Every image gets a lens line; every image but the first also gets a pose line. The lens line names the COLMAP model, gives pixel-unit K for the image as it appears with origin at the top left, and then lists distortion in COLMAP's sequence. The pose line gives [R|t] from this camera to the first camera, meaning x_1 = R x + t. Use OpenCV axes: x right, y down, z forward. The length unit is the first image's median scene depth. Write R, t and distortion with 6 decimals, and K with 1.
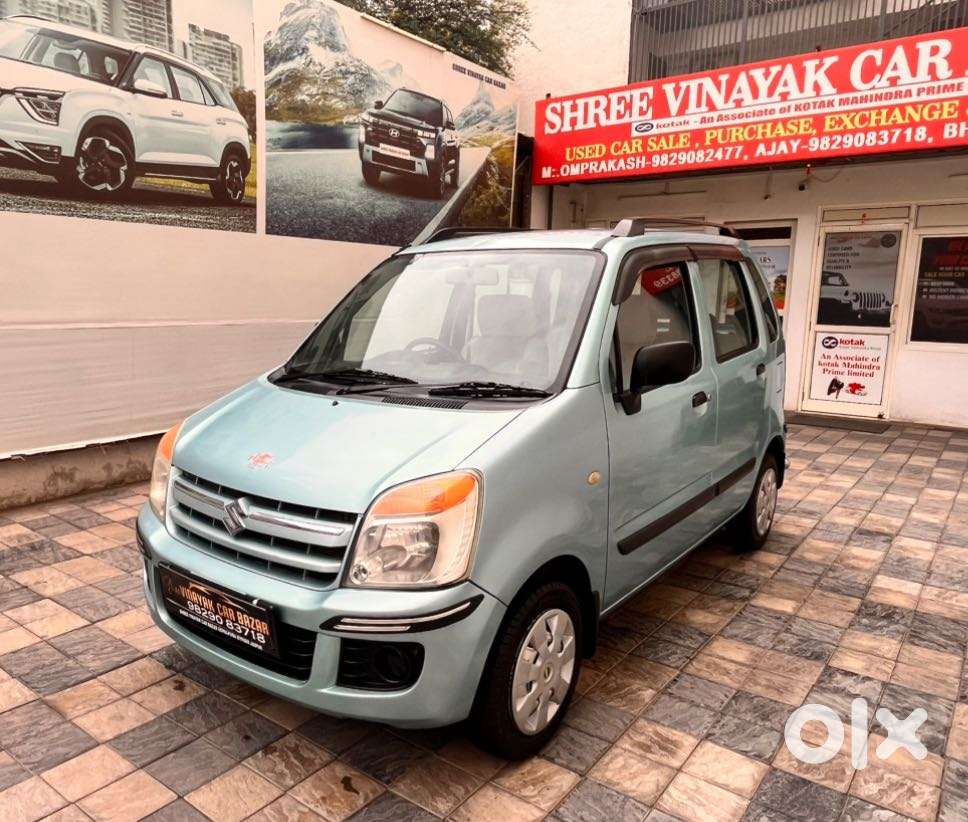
lens RADIAL K [[745.9, 0, 416.7], [0, 745.9, 422.1], [0, 0, 1]] dist [0.002901, -0.005295]
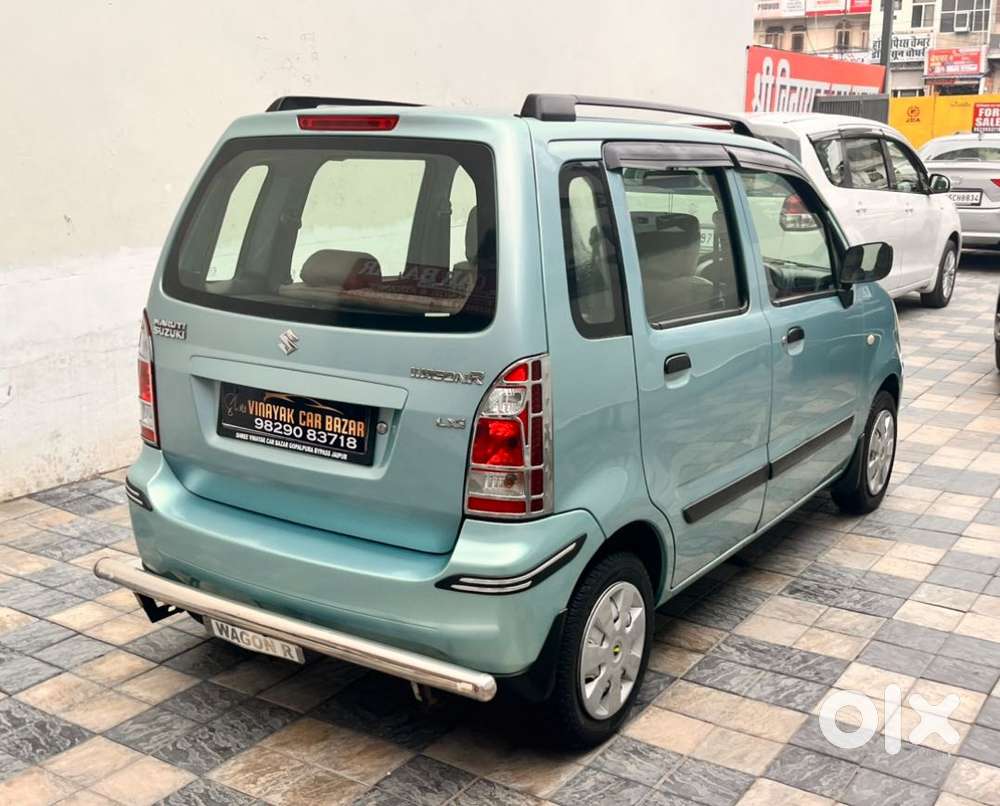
lens RADIAL K [[1203.8, 0, 476.8], [0, 1203.8, 424.6], [0, 0, 1]] dist [0.057559, 0.000000]
pose [[-0.996715, 0.010439, -0.080311, 0.224213], [-0.023216, 0.913214, 0.406819, -0.262426], [0.077588, 0.407347, -0.909972, 1.237431]]
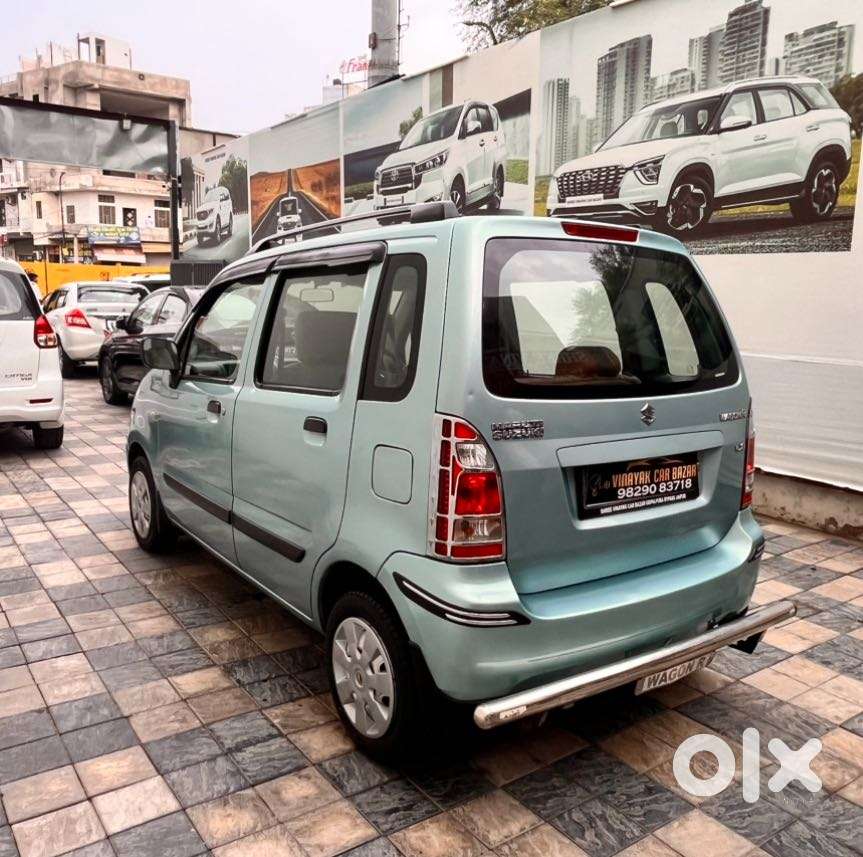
lens RADIAL K [[799.6, 0, 460.1], [0, 799.6, 439.1], [0, 0, 1]] dist [0.000077, 0.000000]
pose [[-0.243457, 0.148835, -0.958424, 0.661968], [-0.200752, 0.959025, 0.199923, -0.135330], [0.948909, 0.241078, -0.203603, 0.753692]]
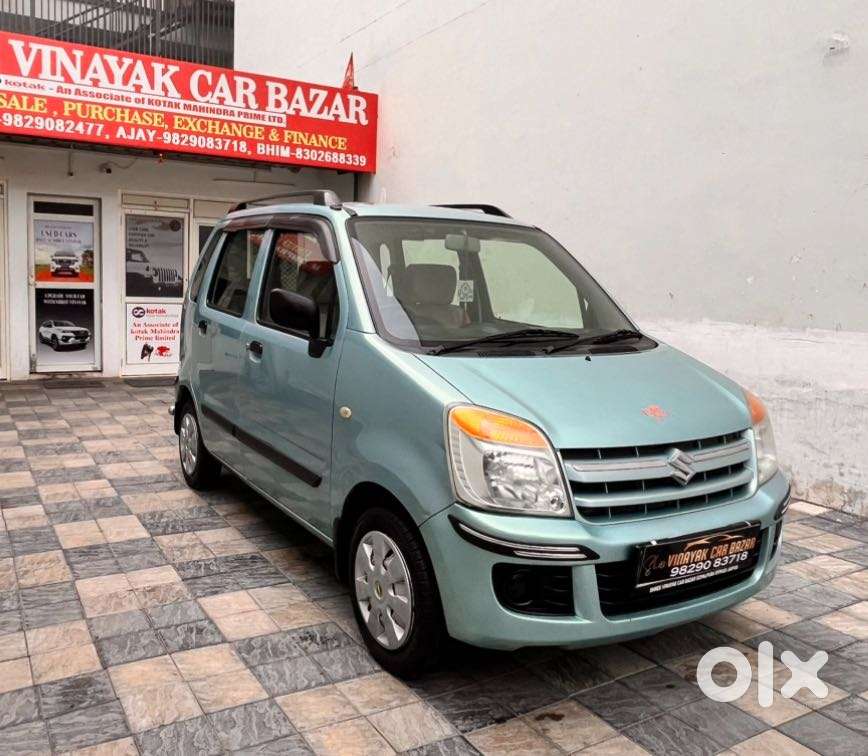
lens RADIAL K [[744.4, 0, 384.2], [0, 744.4, 354.4], [0, 0, 1]] dist [0.010781, -0.024440]
pose [[0.373915, -0.085192, 0.923542, -0.469740], [0.140580, 0.989473, 0.034357, -0.042730], [-0.916747, 0.116984, 0.381955, 0.337626]]
